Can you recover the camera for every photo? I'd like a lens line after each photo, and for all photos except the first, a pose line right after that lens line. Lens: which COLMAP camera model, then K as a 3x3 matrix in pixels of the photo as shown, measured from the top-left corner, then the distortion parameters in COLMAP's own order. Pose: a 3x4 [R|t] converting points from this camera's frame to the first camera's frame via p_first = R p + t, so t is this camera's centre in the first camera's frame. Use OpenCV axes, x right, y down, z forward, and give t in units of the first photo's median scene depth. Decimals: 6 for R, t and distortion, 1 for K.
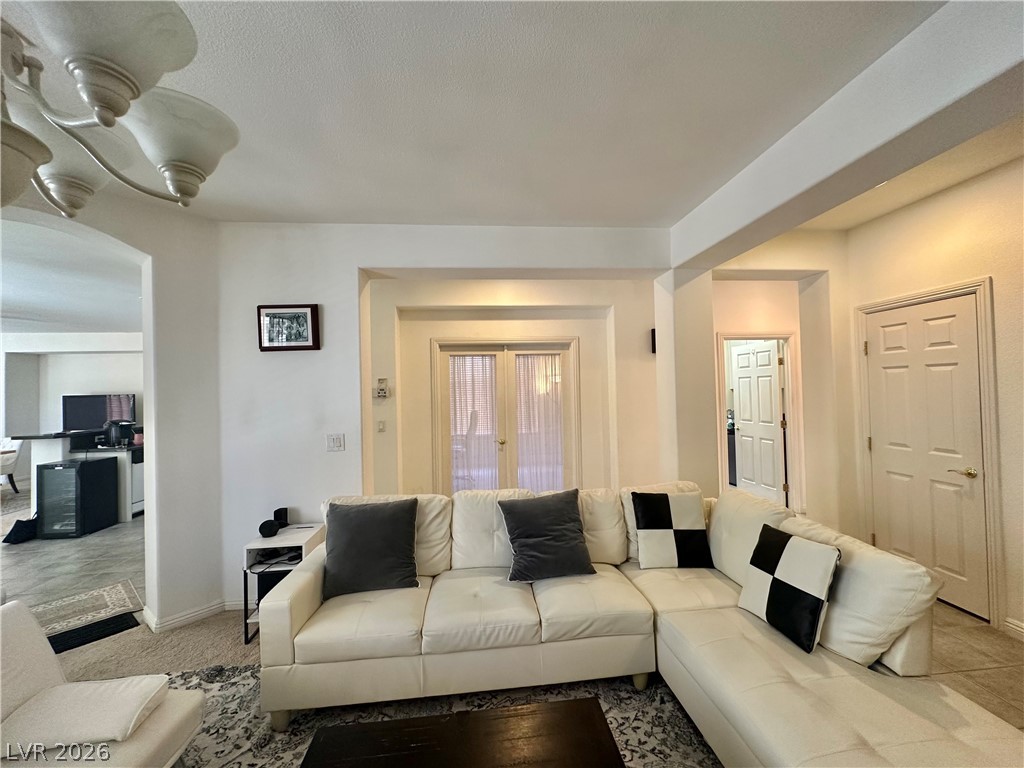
lens RADIAL K [[408.7, 0, 512.0], [0, 408.7, 384.0], [0, 0, 1]] dist [-0.003754, -0.000083]
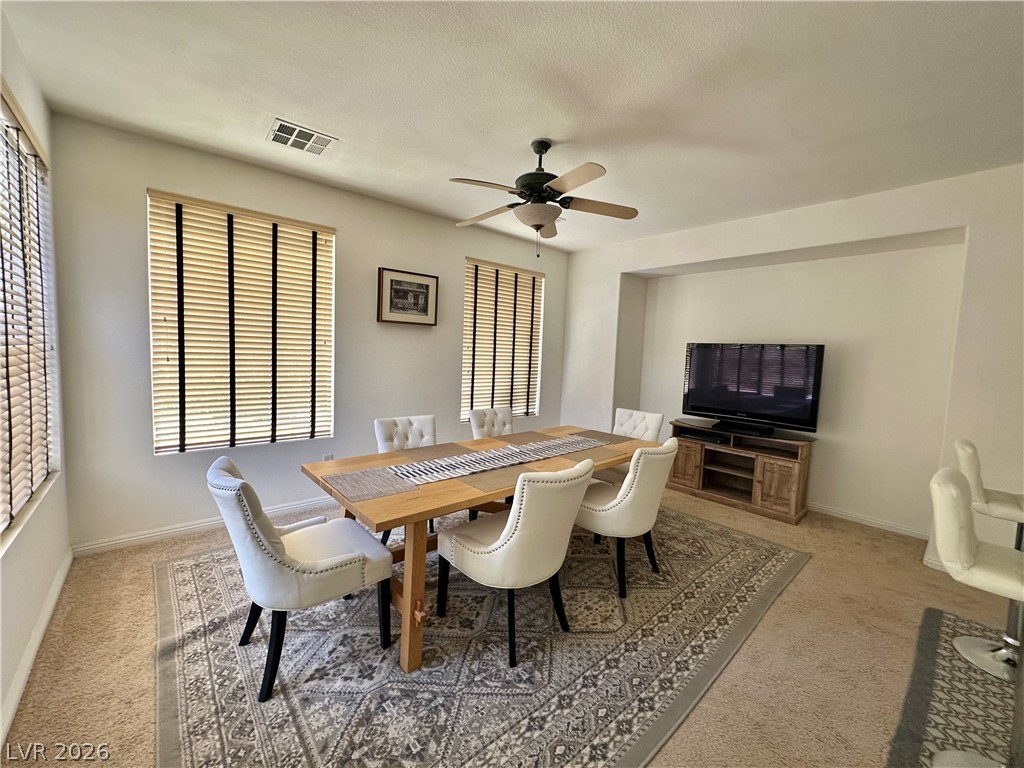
lens RADIAL K [[408.7, 0, 512.0], [0, 408.7, 384.0], [0, 0, 1]] dist [-0.003754, -0.000083]
pose [[0.578786, 0.112628, -0.807664, -1.181007], [-0.041276, 0.993193, 0.108921, 0.051874], [0.814434, -0.029705, 0.579495, 0.700035]]
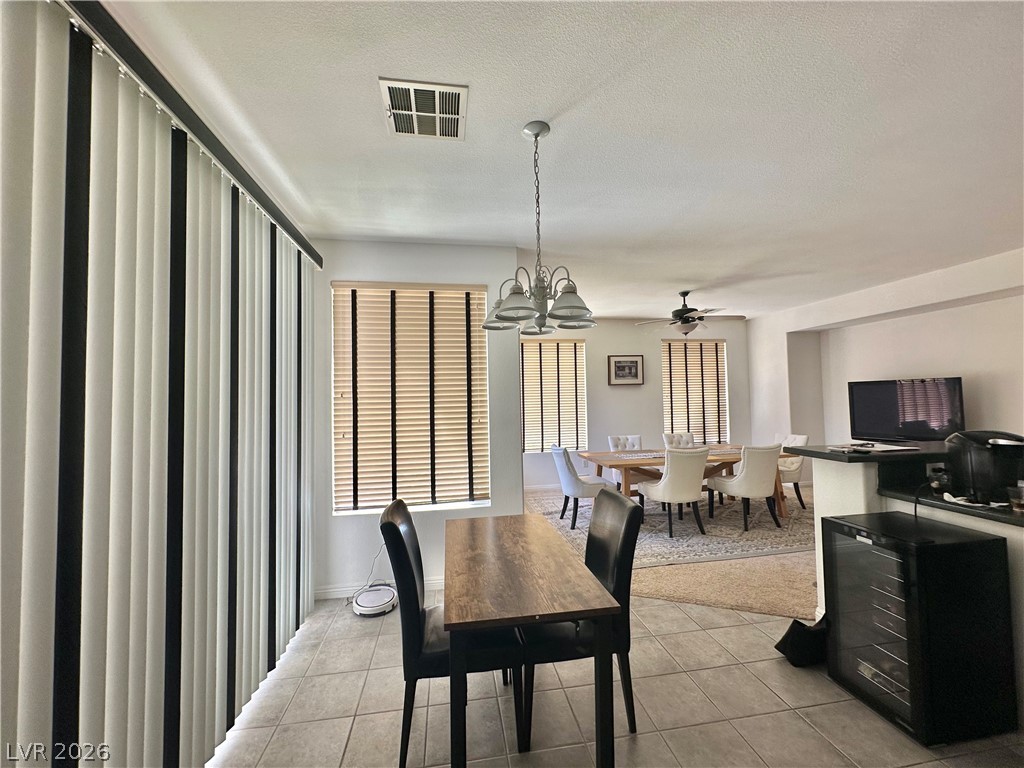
lens RADIAL K [[408.7, 0, 512.0], [0, 408.7, 384.0], [0, 0, 1]] dist [-0.003754, -0.000083]
pose [[0.058808, -0.014399, -0.998165, -0.629782], [0.035473, 0.999295, -0.012325, 0.030796], [0.997639, -0.034683, 0.059277, 0.543904]]
